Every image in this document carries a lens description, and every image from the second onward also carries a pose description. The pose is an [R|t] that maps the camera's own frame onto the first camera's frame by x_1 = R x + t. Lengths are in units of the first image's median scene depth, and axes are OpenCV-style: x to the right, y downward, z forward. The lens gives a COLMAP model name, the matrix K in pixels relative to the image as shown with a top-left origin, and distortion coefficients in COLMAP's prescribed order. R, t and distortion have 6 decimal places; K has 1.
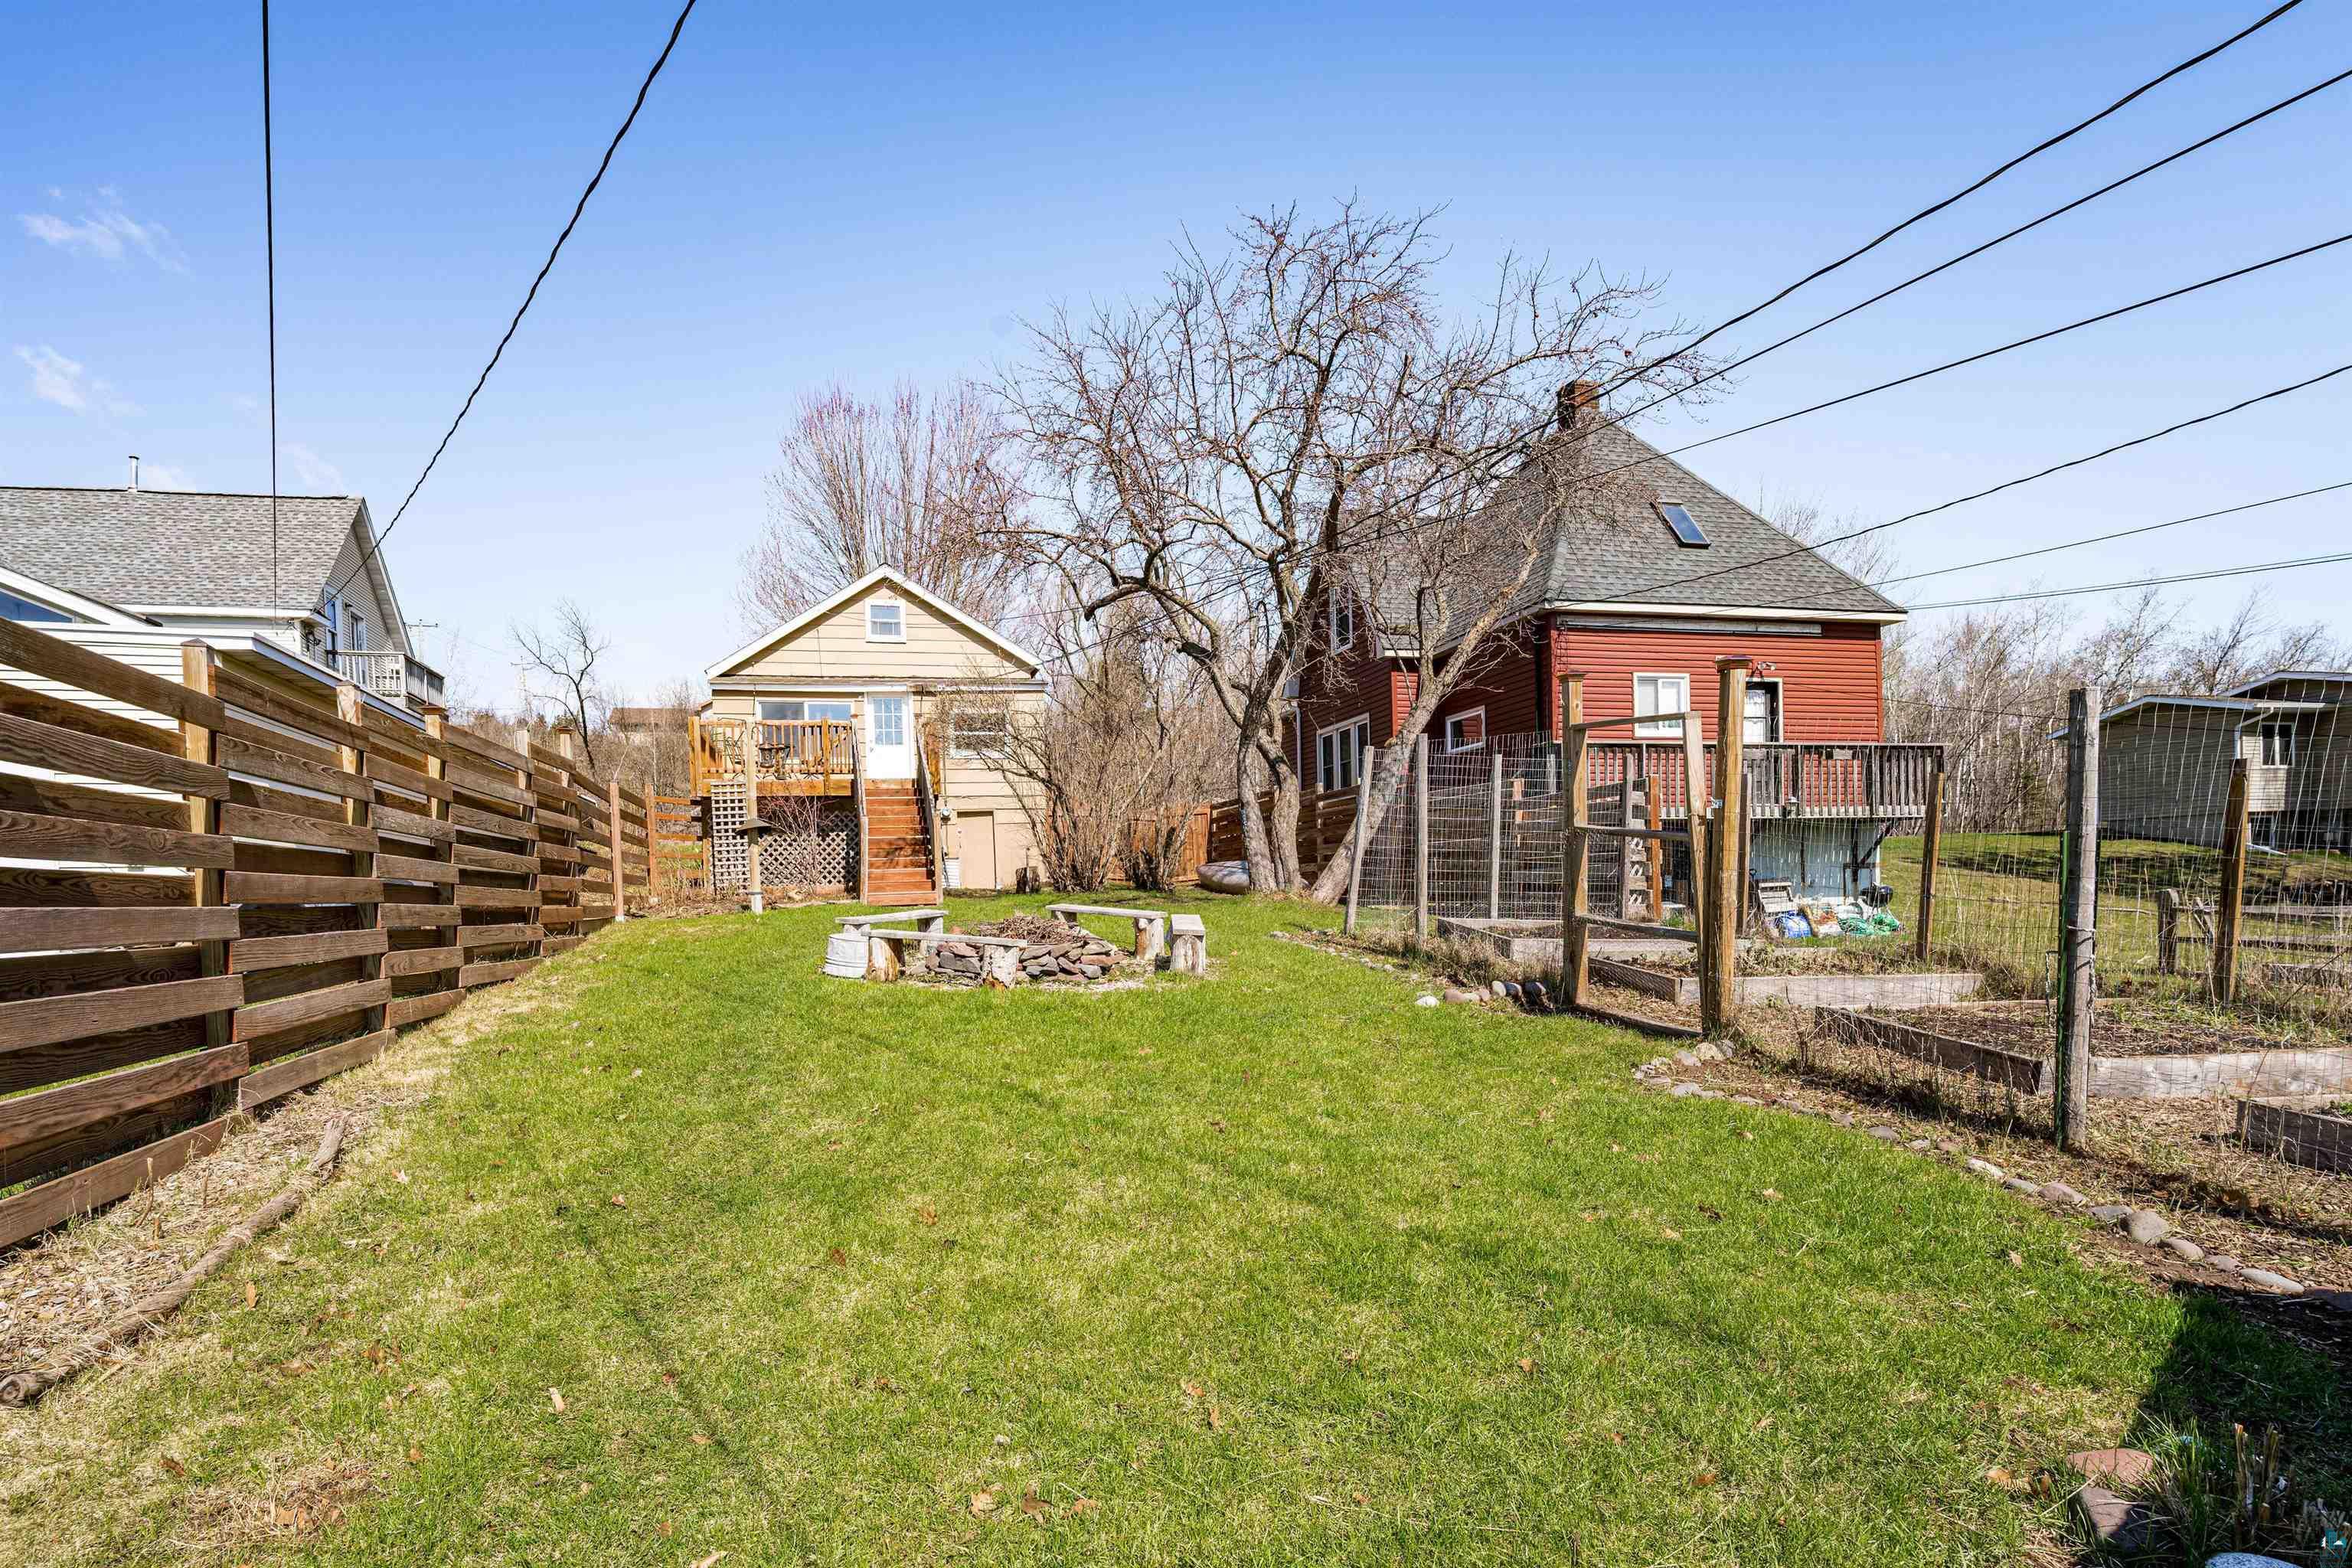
lens RADIAL K [[1144.1, 0, 1184.1], [0, 1144.1, 751.8], [0, 0, 1]] dist [0.002664, 0.000102]
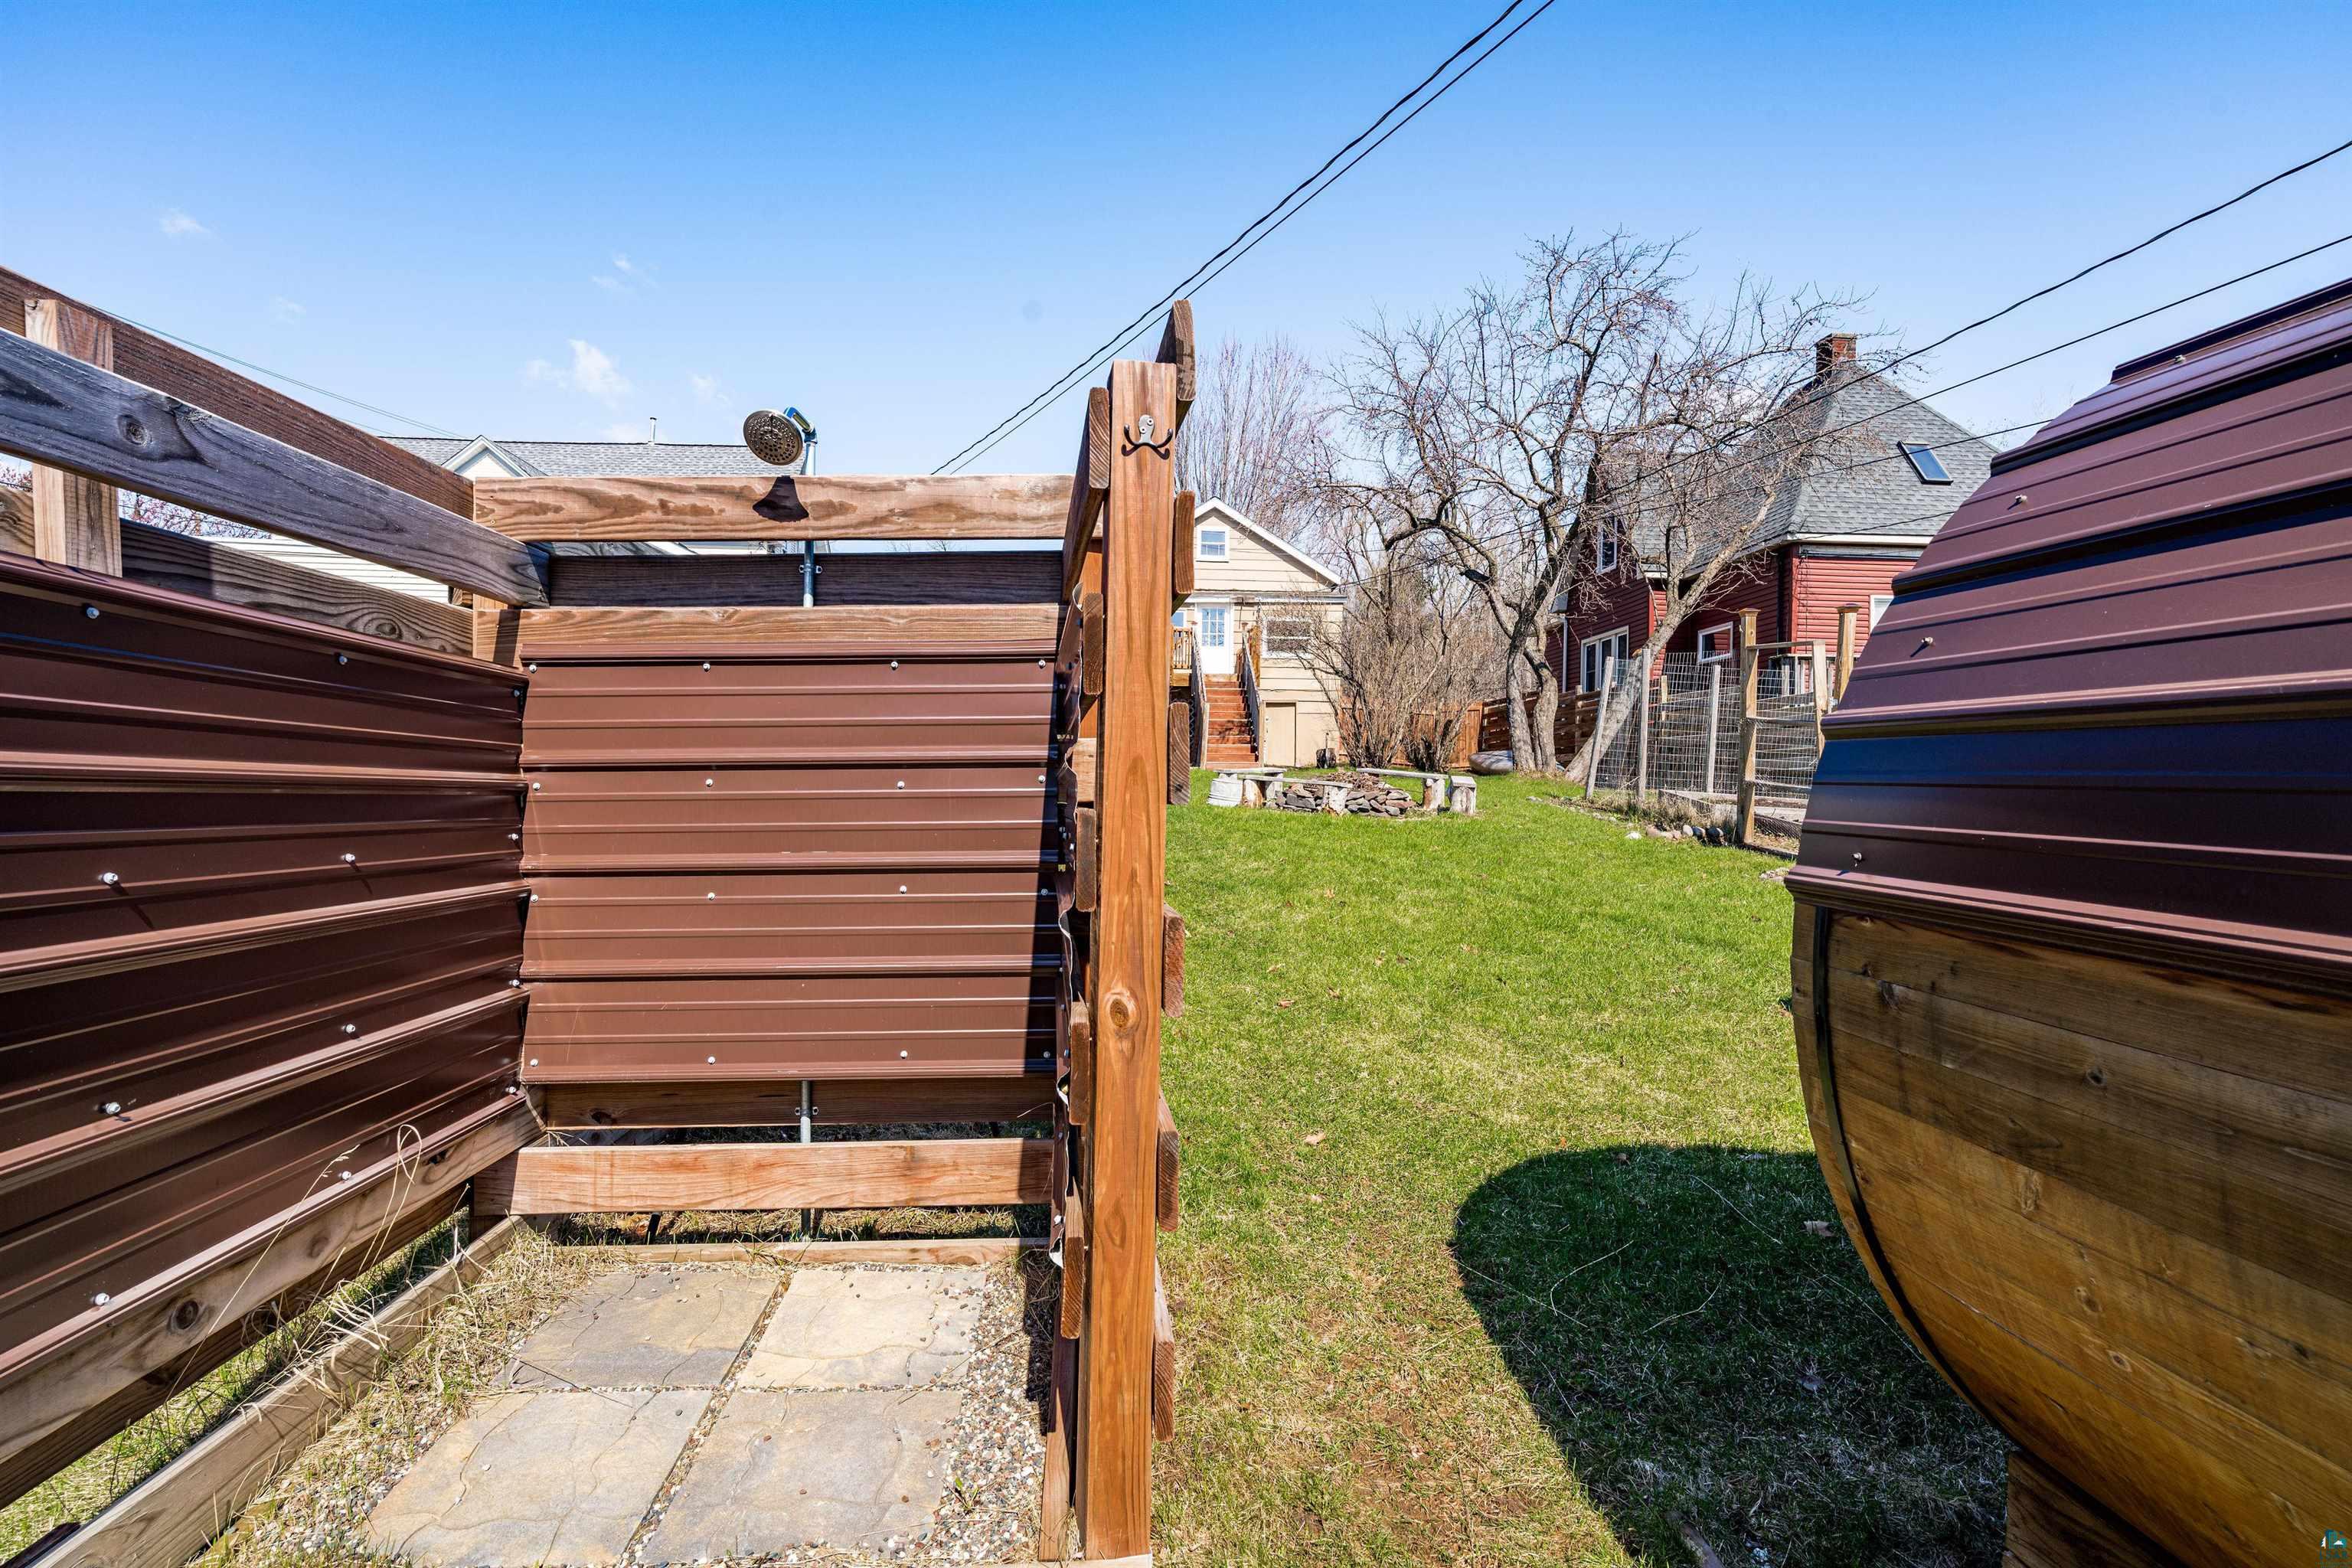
lens RADIAL K [[1144.1, 0, 1184.1], [0, 1144.1, 751.8], [0, 0, 1]] dist [0.002664, 0.000102]
pose [[0.973129, 0.039098, -0.226916, -0.009396], [-0.019033, 0.995765, 0.089948, -0.004050], [0.229472, -0.083212, 0.969752, -0.310656]]
